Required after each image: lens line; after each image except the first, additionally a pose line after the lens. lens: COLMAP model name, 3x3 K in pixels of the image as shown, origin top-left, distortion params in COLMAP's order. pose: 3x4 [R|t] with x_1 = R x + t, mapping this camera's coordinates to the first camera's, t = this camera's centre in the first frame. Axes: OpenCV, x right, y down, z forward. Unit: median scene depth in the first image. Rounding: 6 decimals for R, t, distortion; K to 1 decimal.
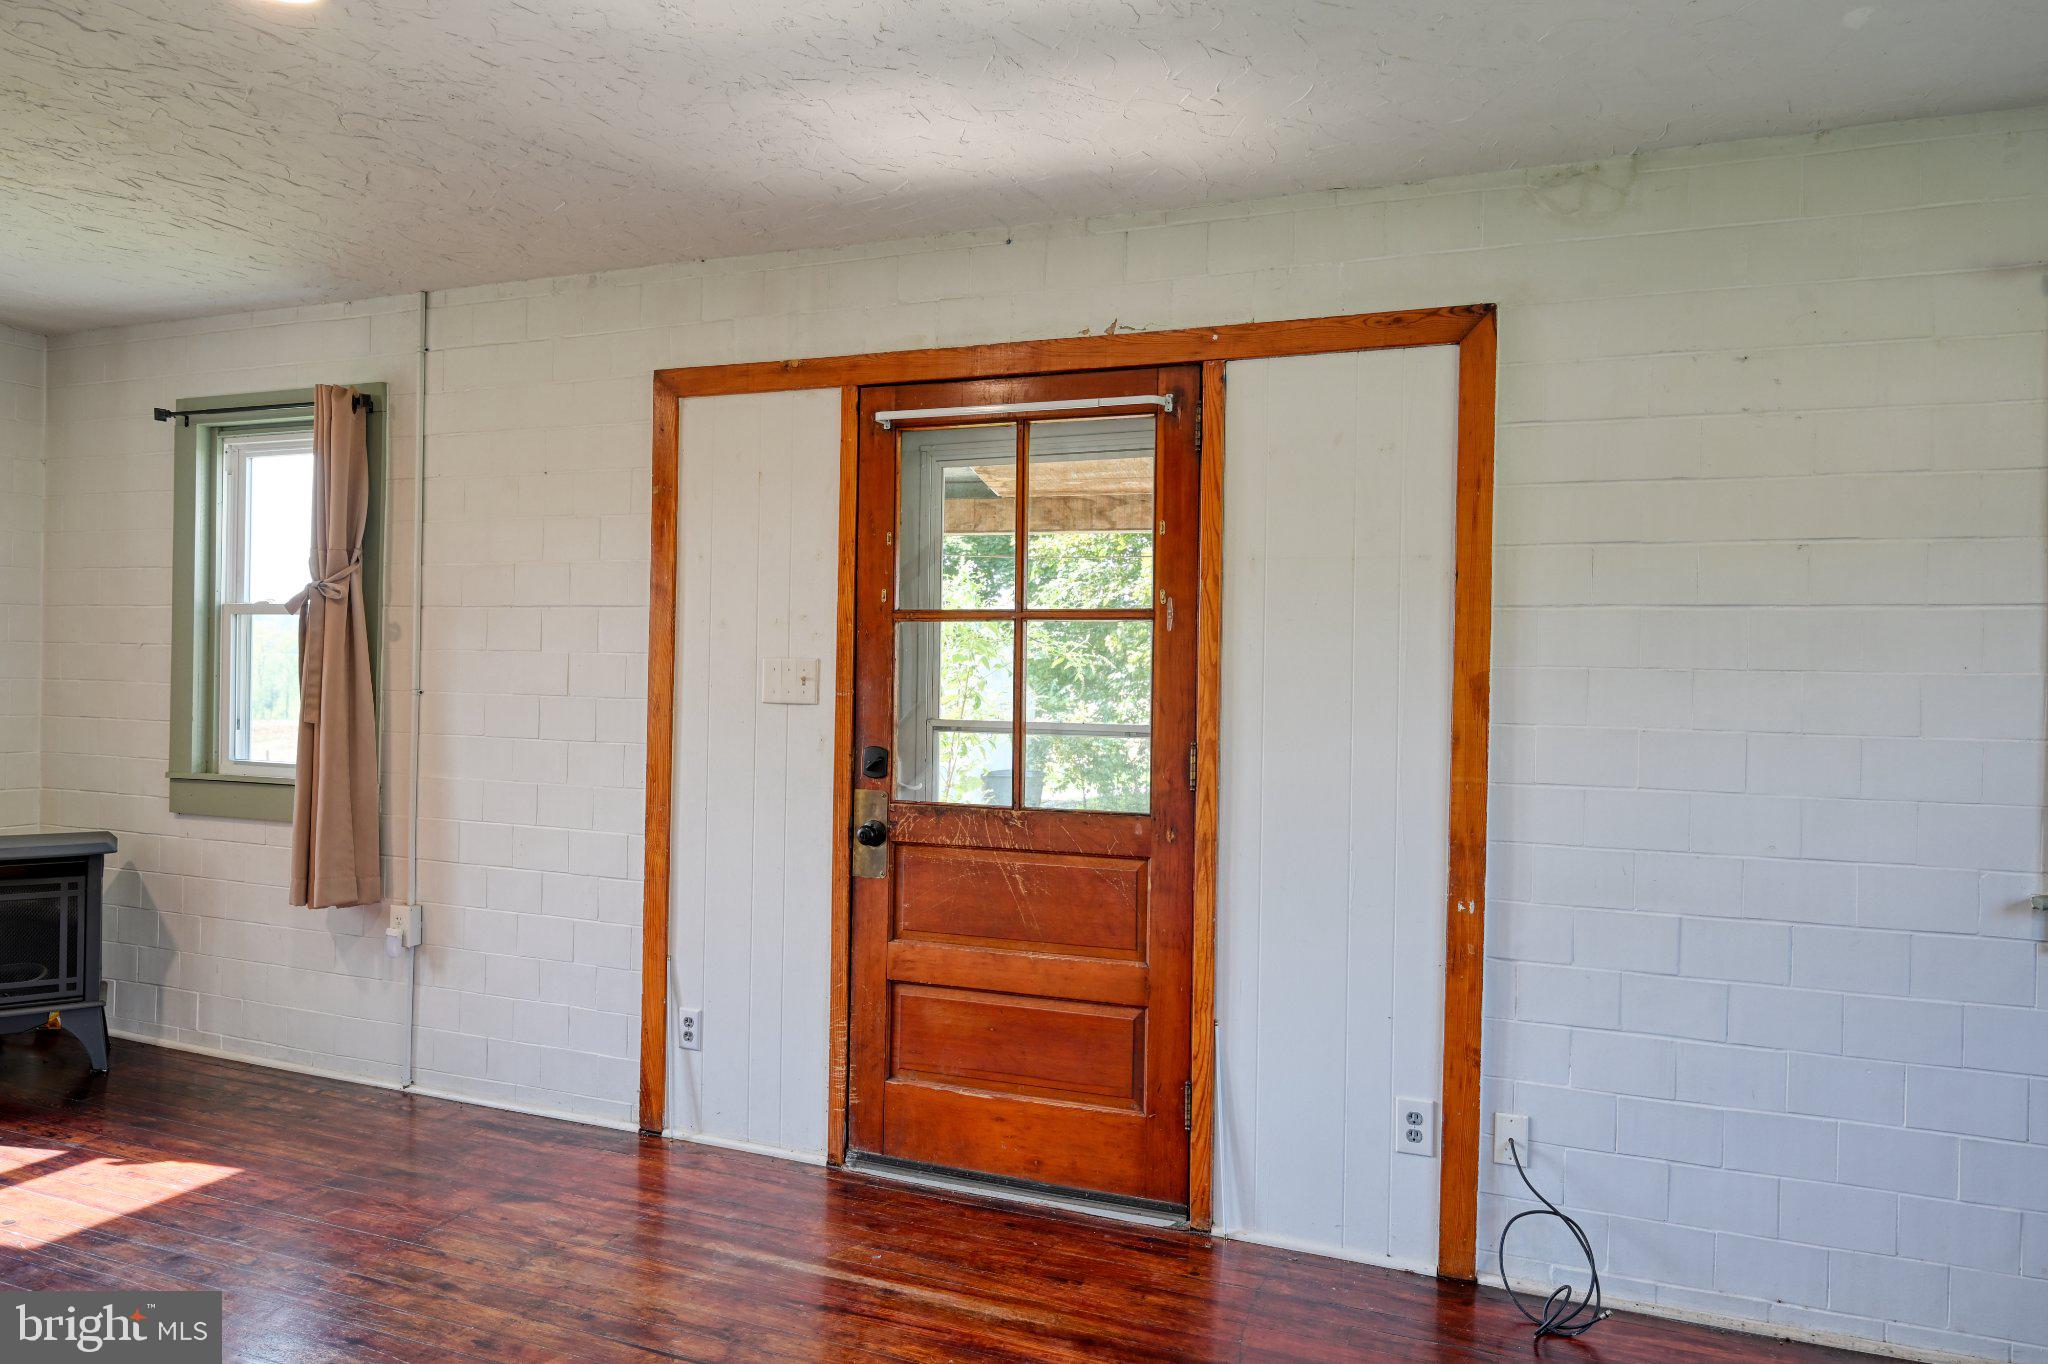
lens RADIAL K [[1361.9, 0, 1026.6], [0, 1361.9, 677.9], [0, 0, 1]] dist [-0.003823, 0.005752]
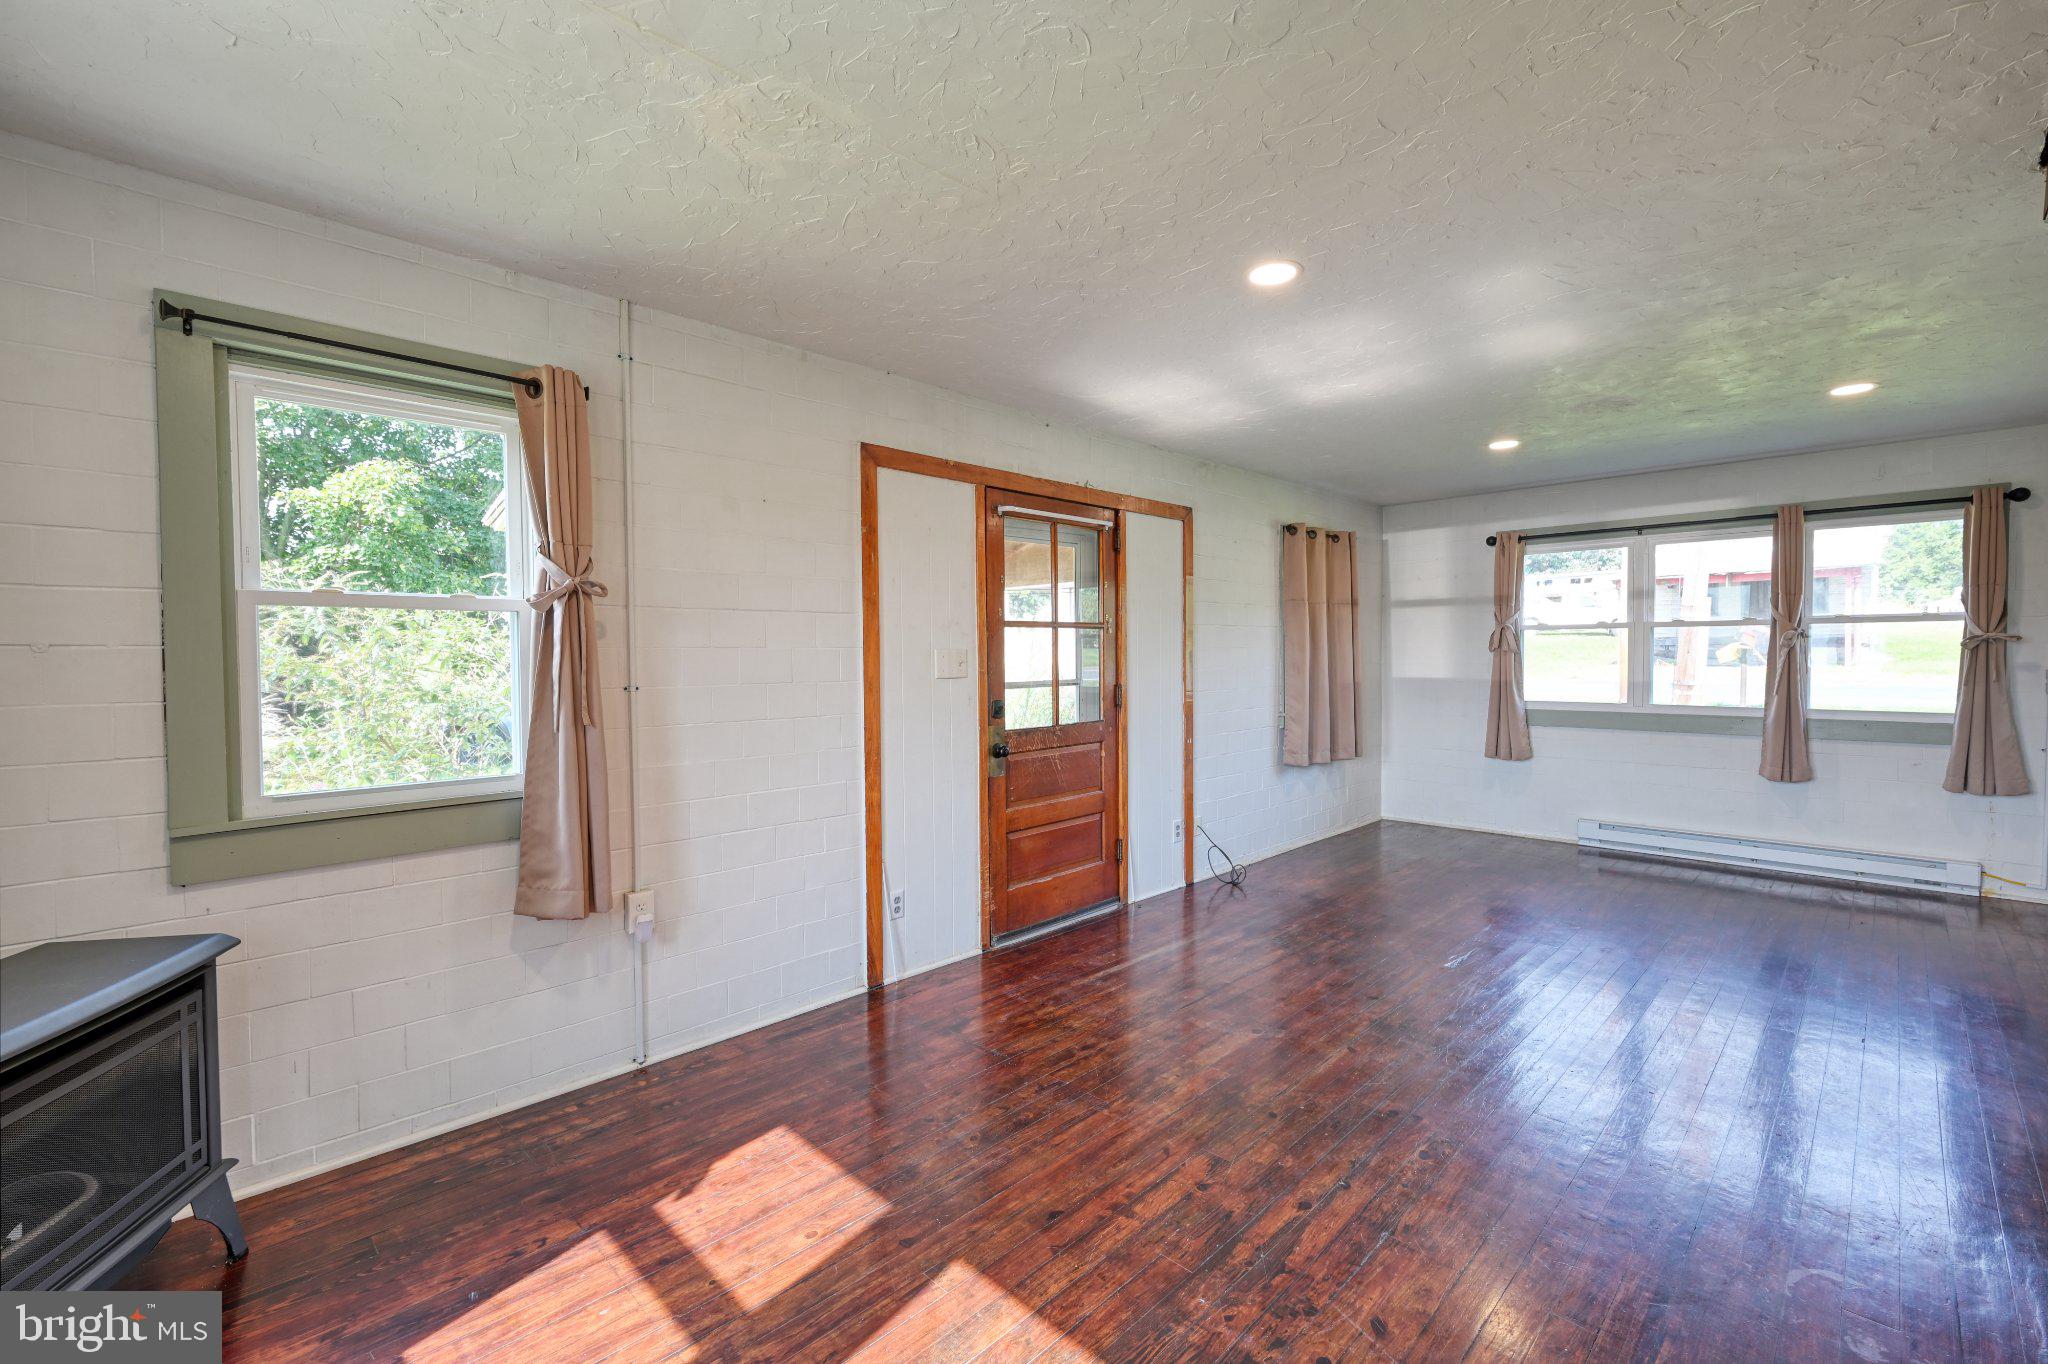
lens RADIAL K [[871.2, 0, 1028.2], [0, 871.2, 678.4], [0, 0, 1]] dist [0.003846, 0.000319]
pose [[0.386492, -0.047457, 0.921071, -1.107869], [0.020474, 0.998871, 0.042875, -0.022881], [-0.922065, 0.002287, 0.387027, 0.540829]]
